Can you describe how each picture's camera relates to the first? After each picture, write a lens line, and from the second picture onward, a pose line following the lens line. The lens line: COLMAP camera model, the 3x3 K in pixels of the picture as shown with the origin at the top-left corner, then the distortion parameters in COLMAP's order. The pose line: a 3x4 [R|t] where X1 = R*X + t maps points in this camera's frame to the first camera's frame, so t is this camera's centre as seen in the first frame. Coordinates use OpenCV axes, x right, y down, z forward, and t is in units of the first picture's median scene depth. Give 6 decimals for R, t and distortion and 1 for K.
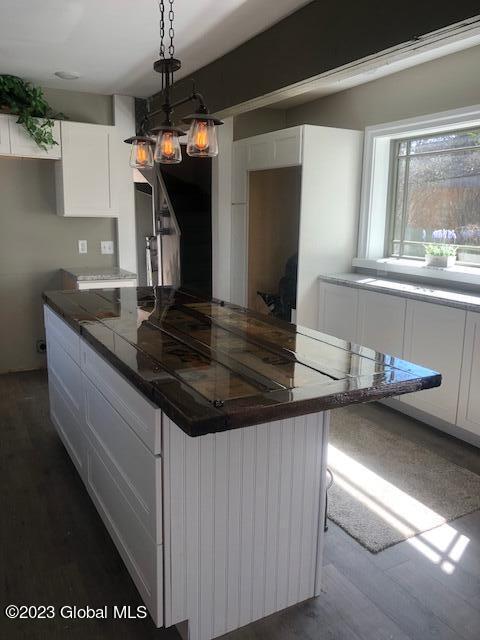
lens RADIAL K [[522.8, 0, 240.2], [0, 522.8, 312.0], [0, 0, 1]] dist [0.019297, -0.004929]
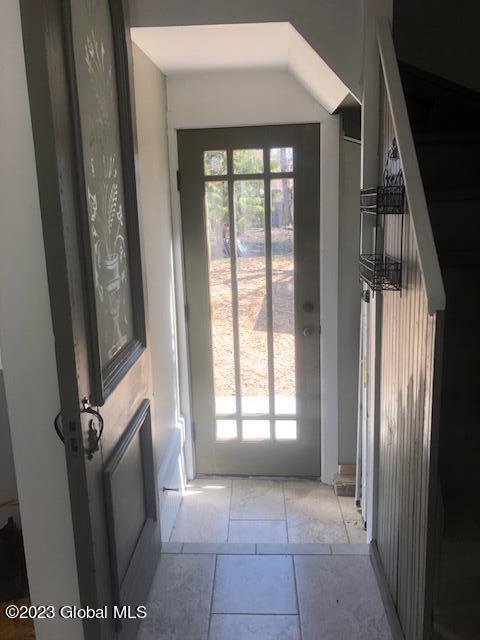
lens RADIAL K [[522.8, 0, 240.2], [0, 522.8, 312.0], [0, 0, 1]] dist [0.019297, -0.004929]
pose [[0.859271, 0.069080, -0.506835, -0.114823], [-0.058213, 0.997608, 0.037277, -0.212153], [0.508197, -0.002527, 0.861237, 1.137750]]
